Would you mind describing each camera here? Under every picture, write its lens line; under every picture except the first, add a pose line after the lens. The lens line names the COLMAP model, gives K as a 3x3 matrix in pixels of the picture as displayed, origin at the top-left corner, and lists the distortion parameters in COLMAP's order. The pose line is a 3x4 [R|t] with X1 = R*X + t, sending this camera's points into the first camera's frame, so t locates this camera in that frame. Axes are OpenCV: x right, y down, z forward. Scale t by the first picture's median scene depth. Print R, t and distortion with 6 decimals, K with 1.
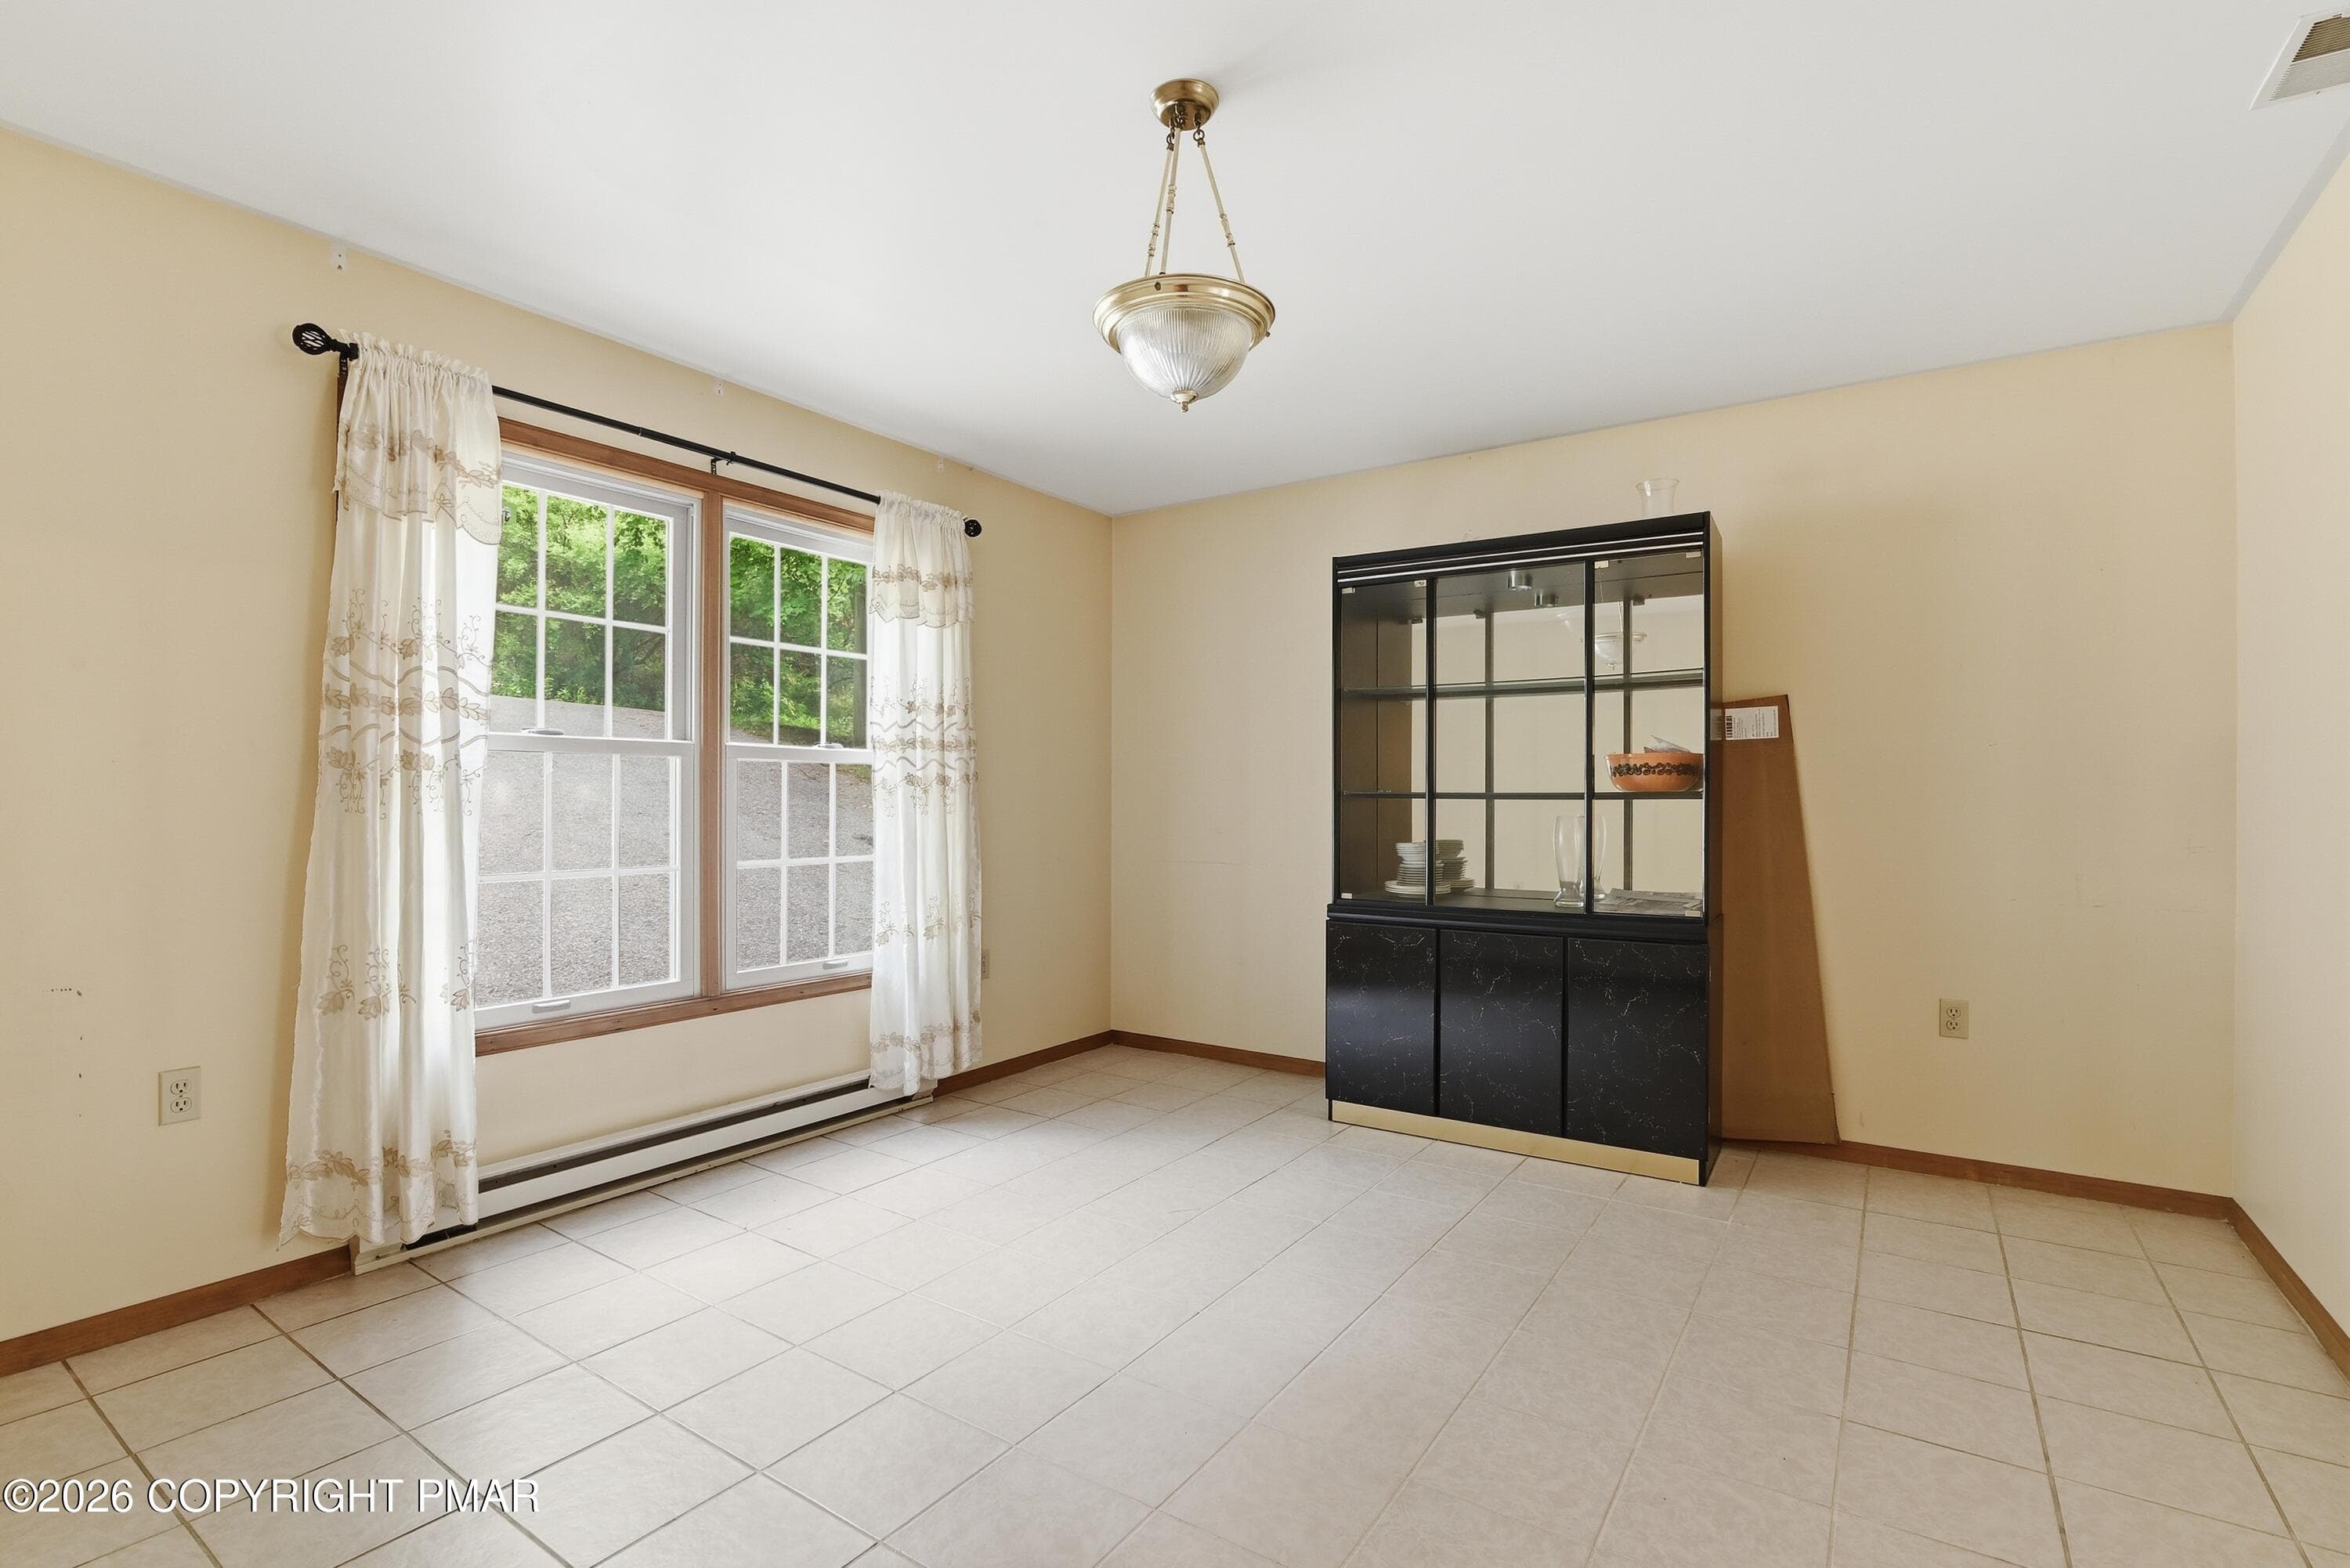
lens RADIAL K [[1085.4, 0, 1175.0], [0, 1085.4, 784.0], [0, 0, 1]] dist [-0.020978, 0.001217]
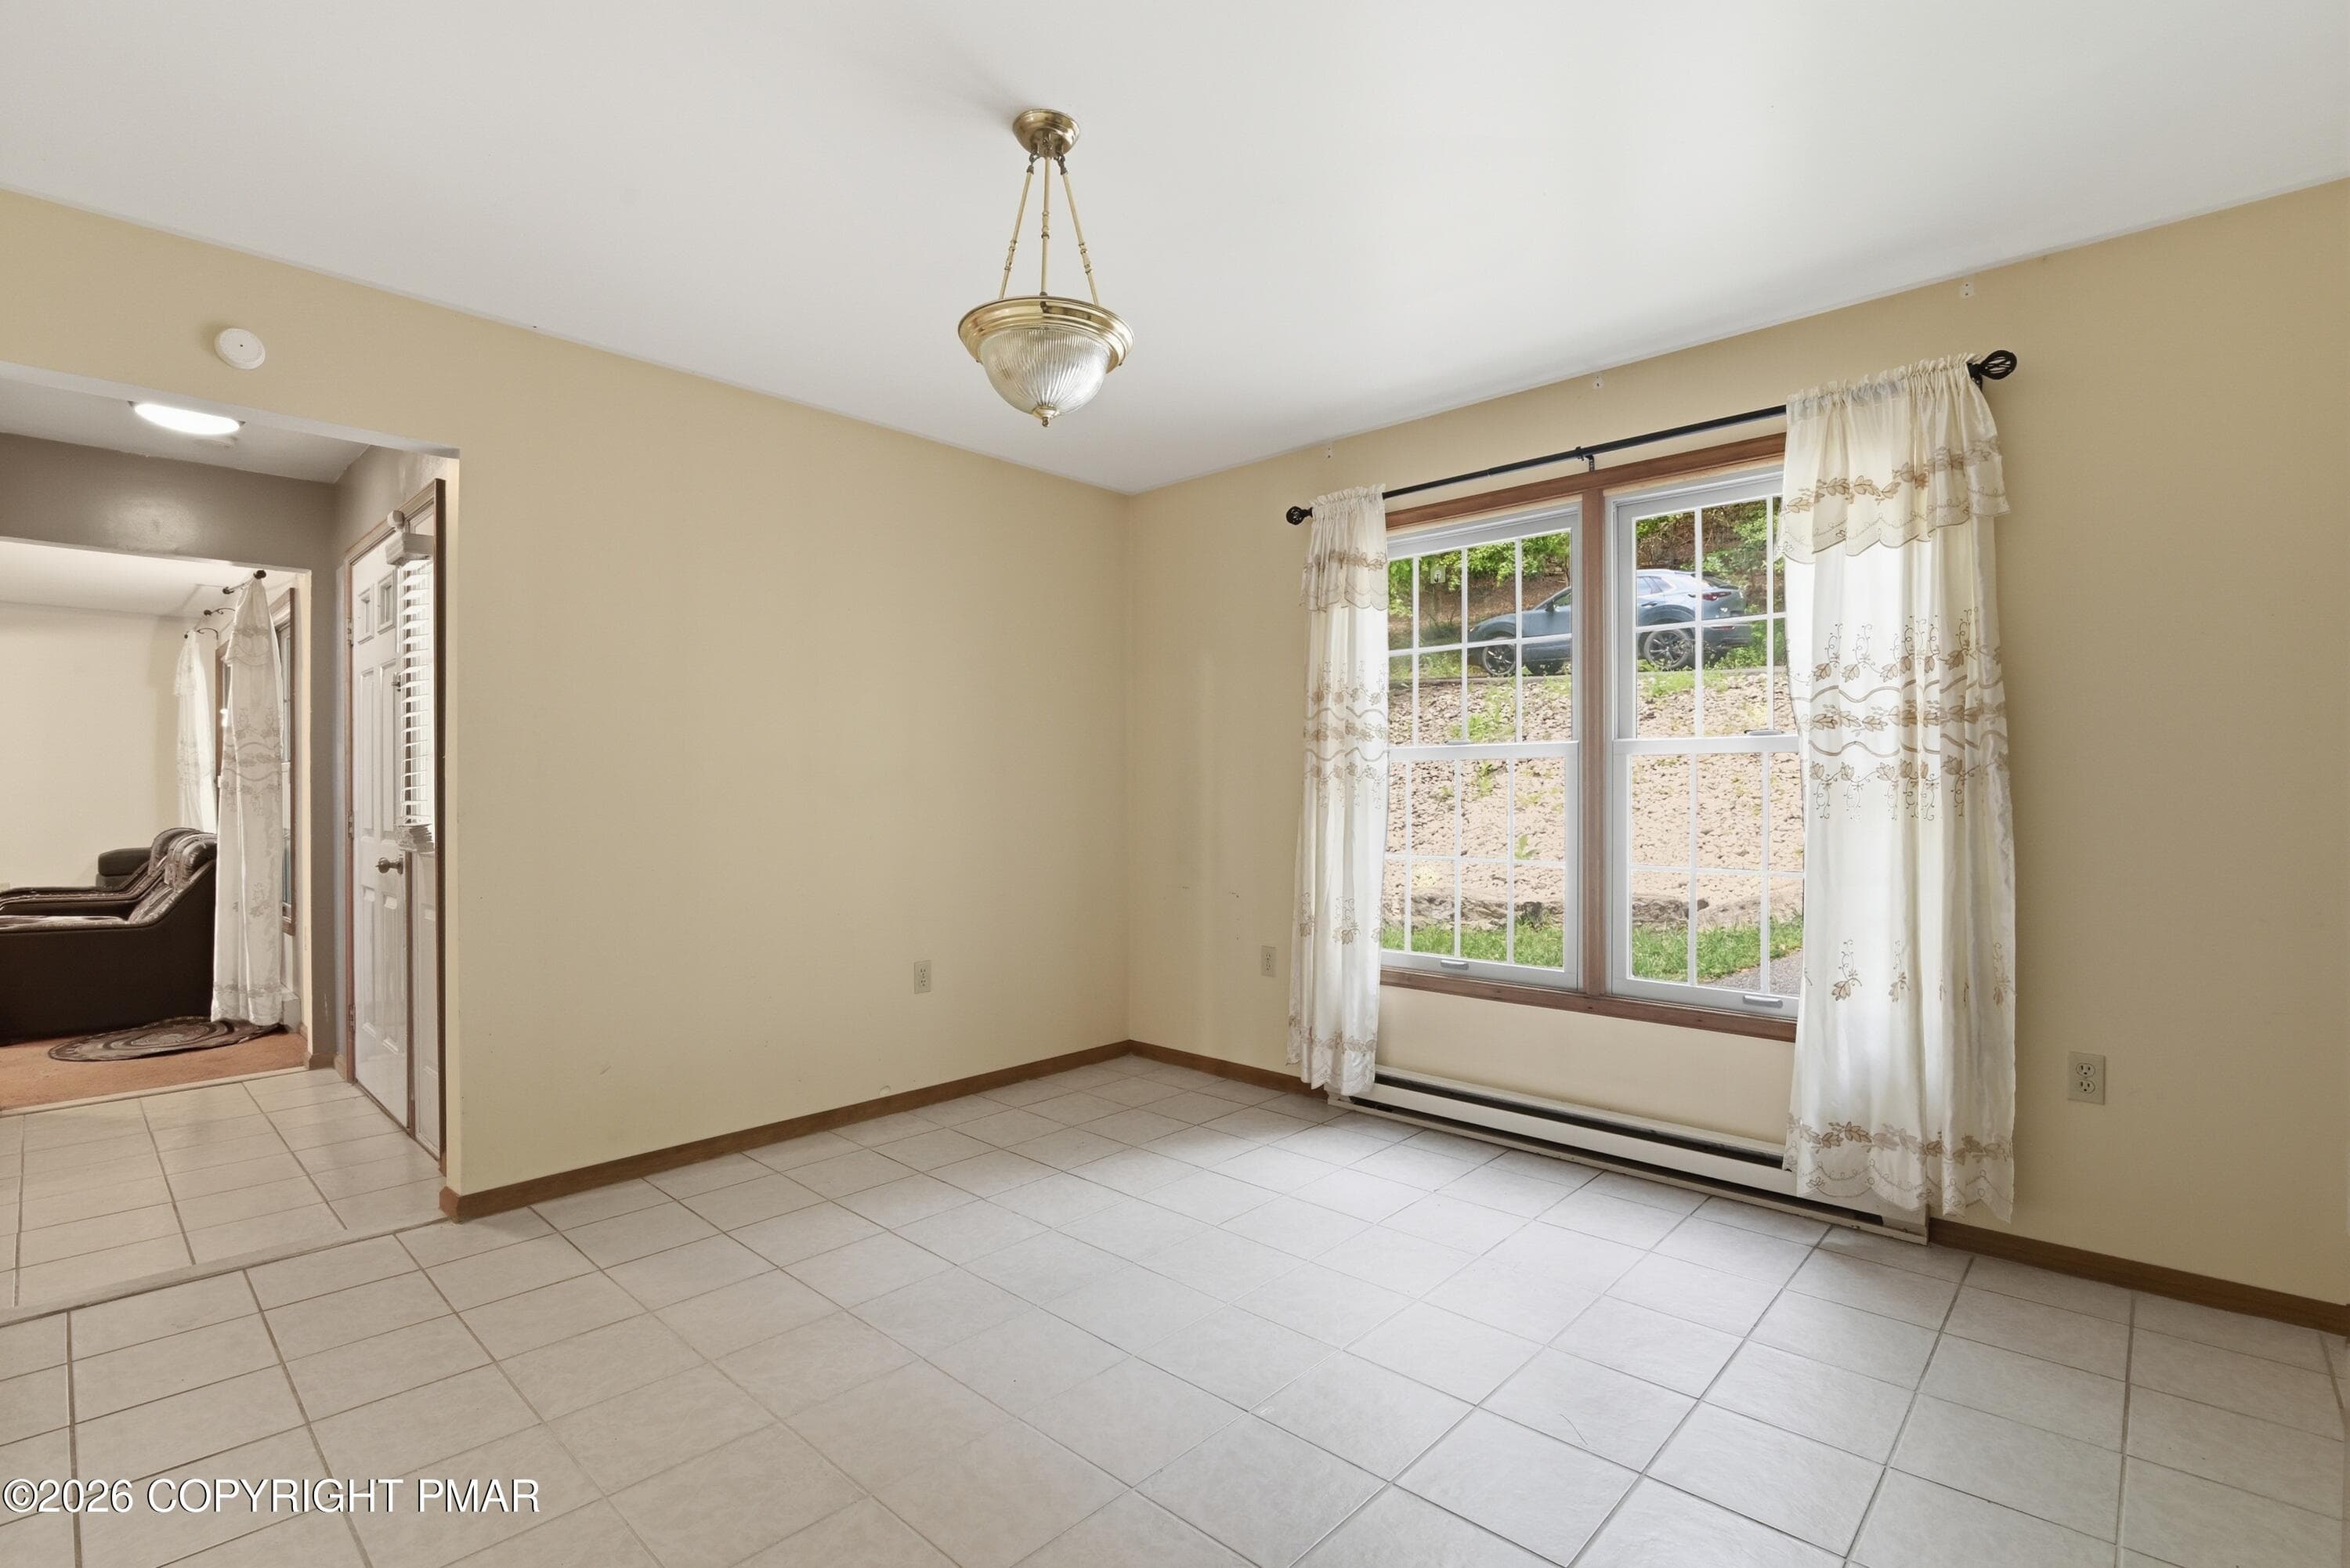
lens RADIAL K [[1063.4, 0, 1161.0], [0, 1063.4, 790.0], [0, 0, 1]] dist [-0.002628, -0.000363]
pose [[-0.152650, -0.007029, -0.988255, 0.595096], [0.011568, 0.999893, -0.008898, 0.011244], [0.988213, -0.012791, -0.152552, 0.746675]]
